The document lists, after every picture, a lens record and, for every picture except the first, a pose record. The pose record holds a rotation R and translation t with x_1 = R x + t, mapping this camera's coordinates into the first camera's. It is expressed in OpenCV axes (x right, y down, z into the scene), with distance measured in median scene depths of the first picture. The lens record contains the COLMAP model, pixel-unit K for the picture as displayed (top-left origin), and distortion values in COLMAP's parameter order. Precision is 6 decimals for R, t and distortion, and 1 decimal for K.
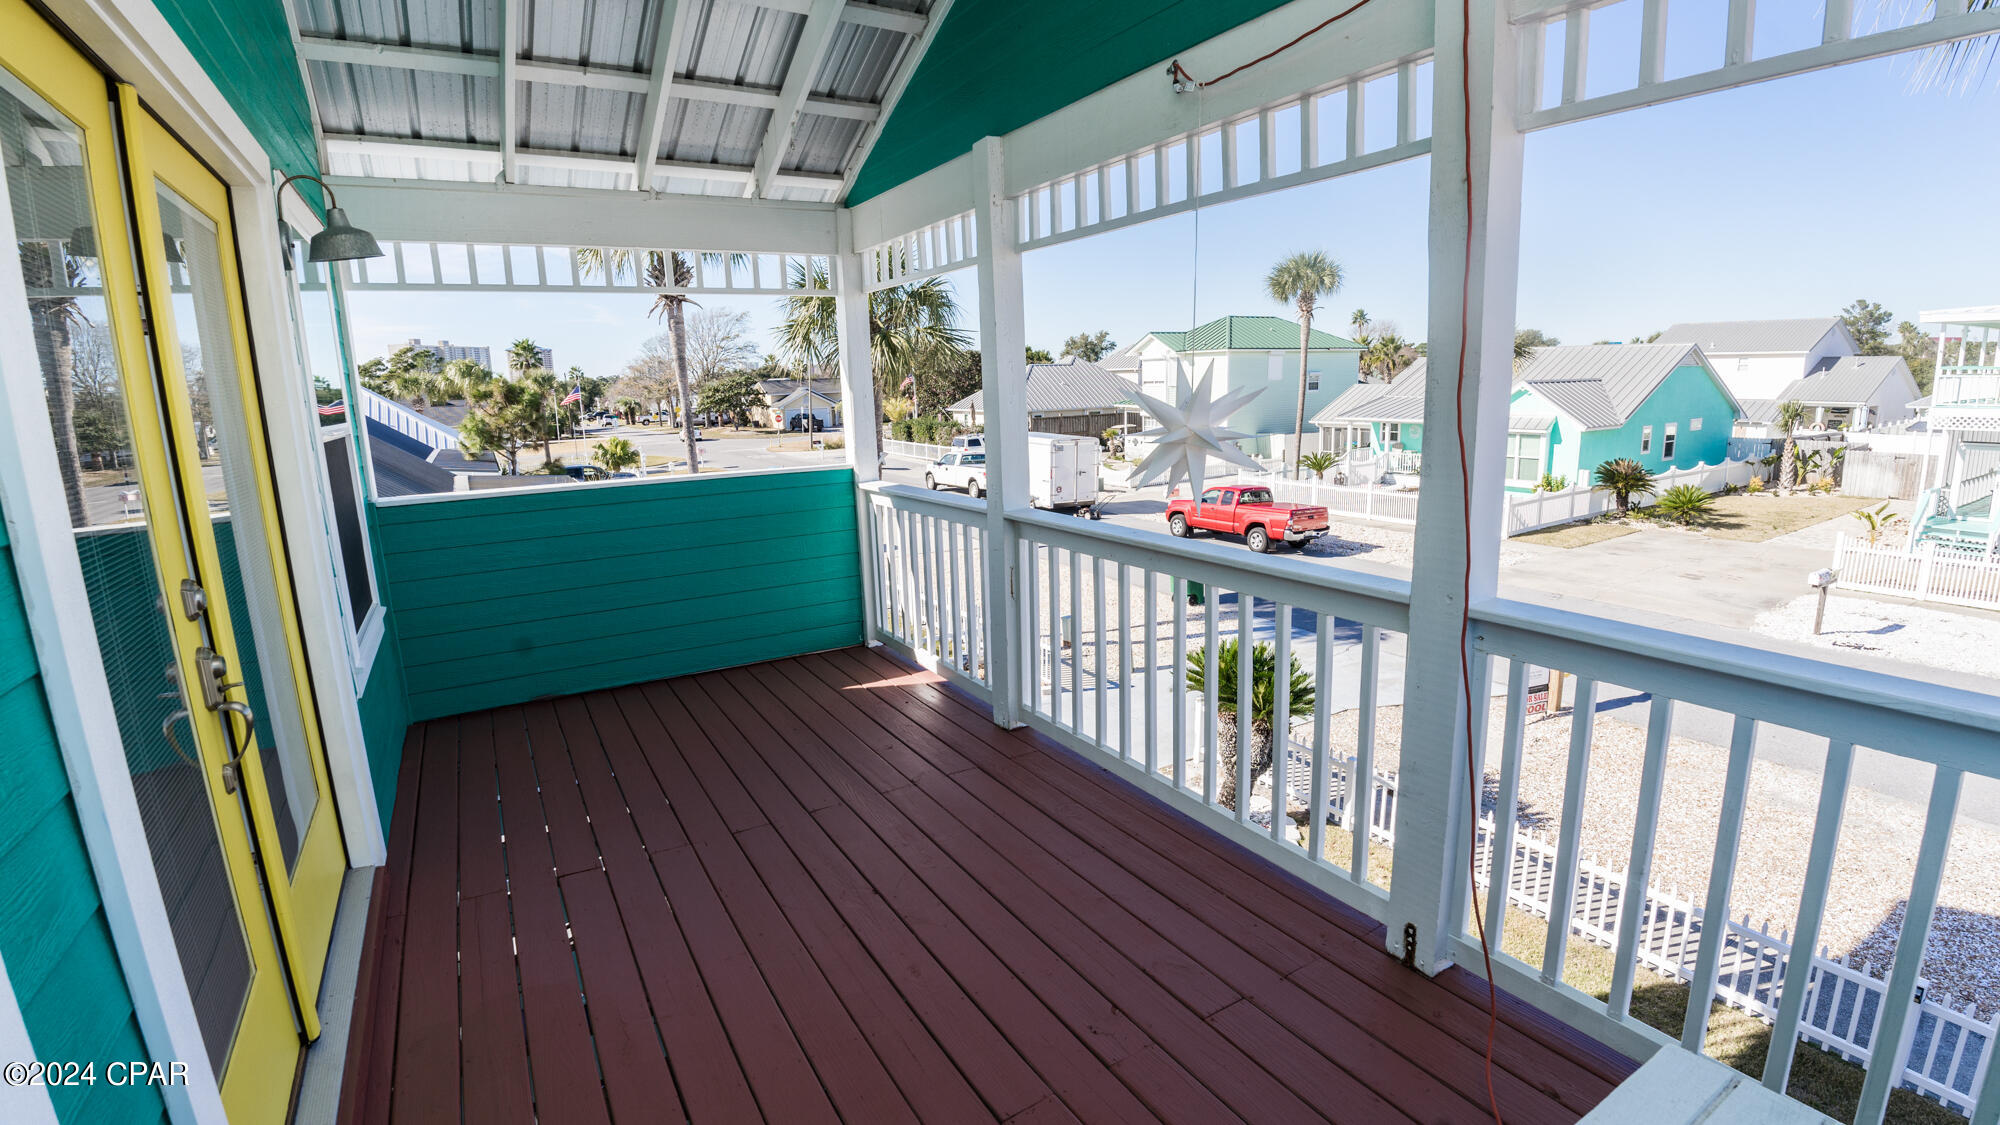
lens RADIAL K [[881.3, 0, 1000.0], [0, 881.3, 562.5], [0, 0, 1]] dist [-0.001222, -0.000193]
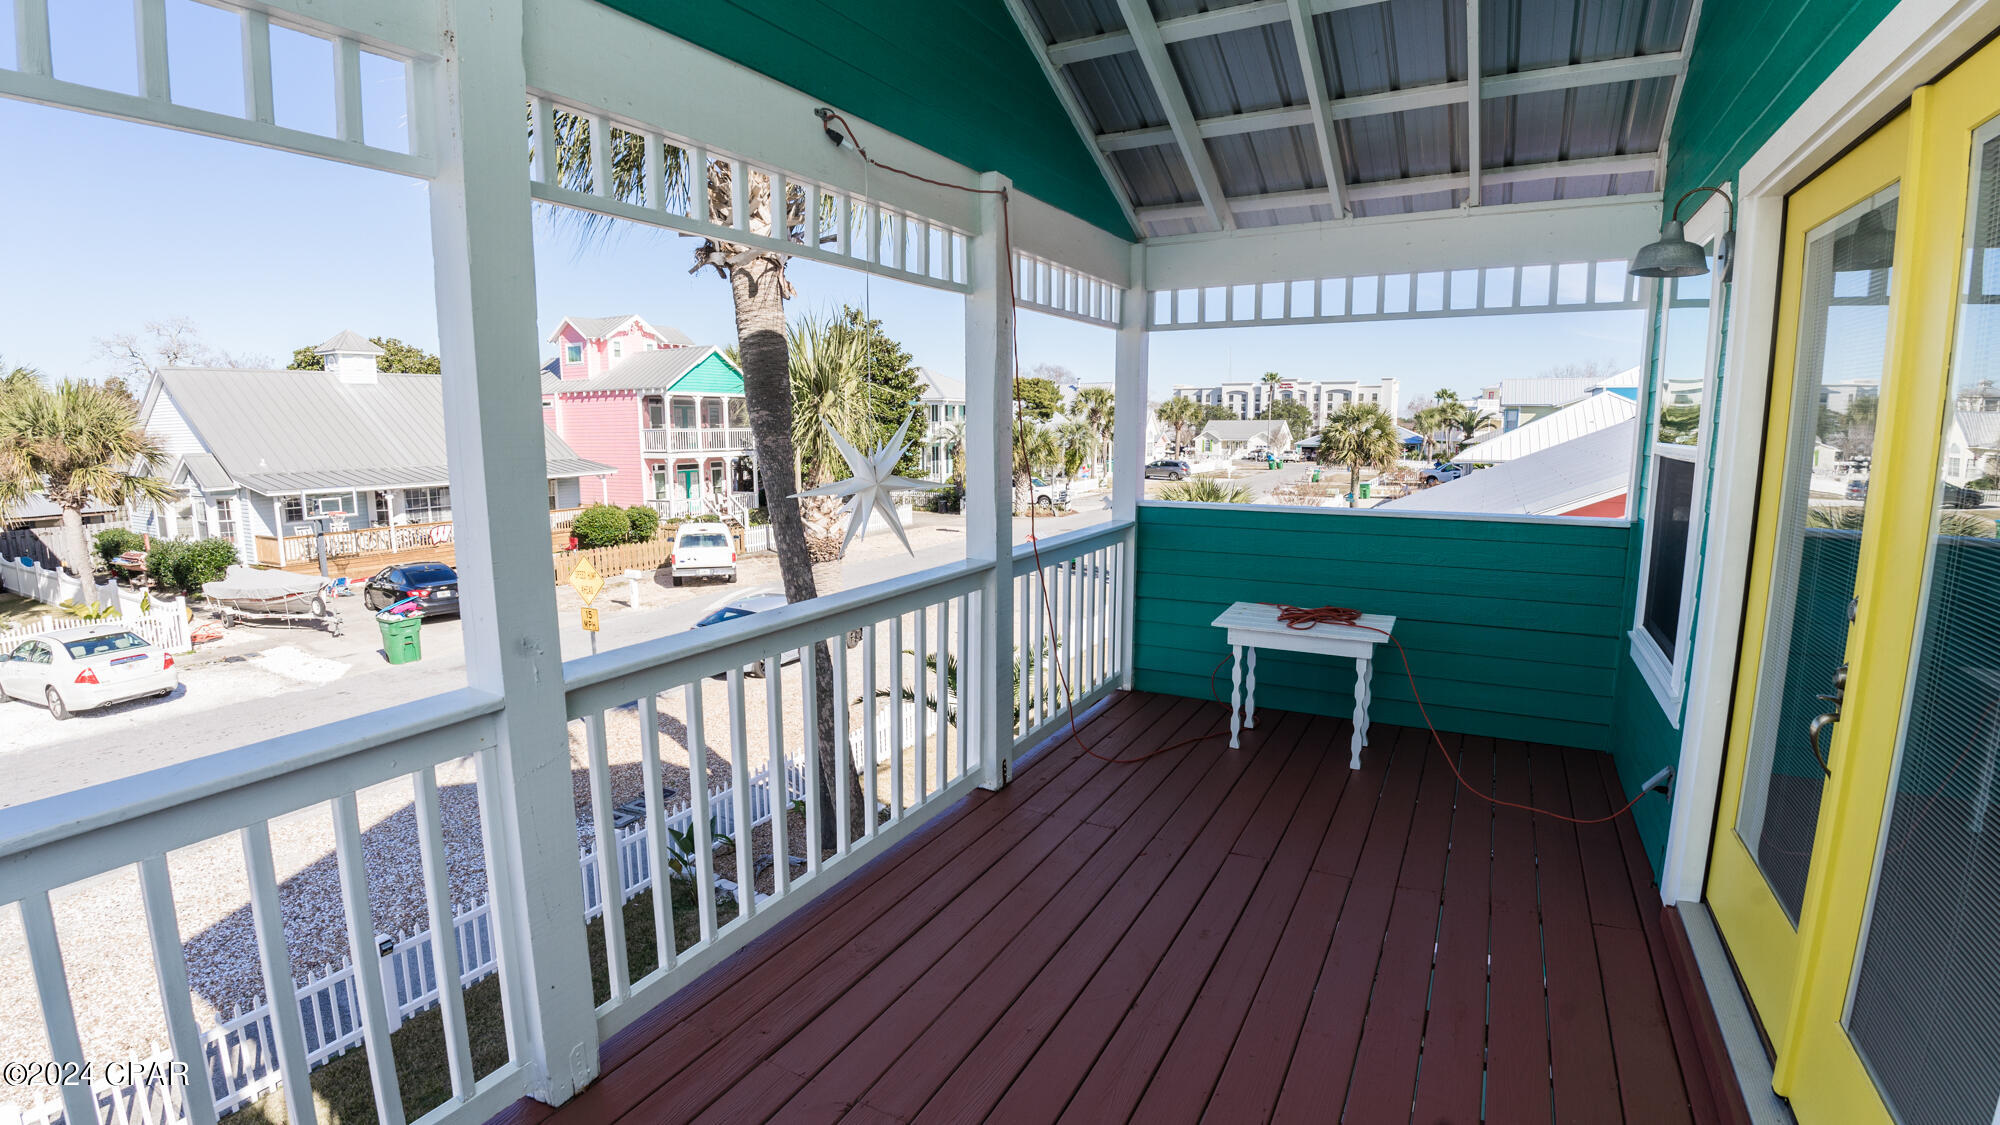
lens RADIAL K [[941.7, 0, 1000.0], [0, 941.7, 562.5], [0, 0, 1]] dist [0.000653, 0.000140]
pose [[-0.498717, -0.104348, 0.860461, -0.860861], [0.185282, 0.956946, 0.223437, -0.287889], [-0.846730, 0.270860, -0.457911, 1.469309]]
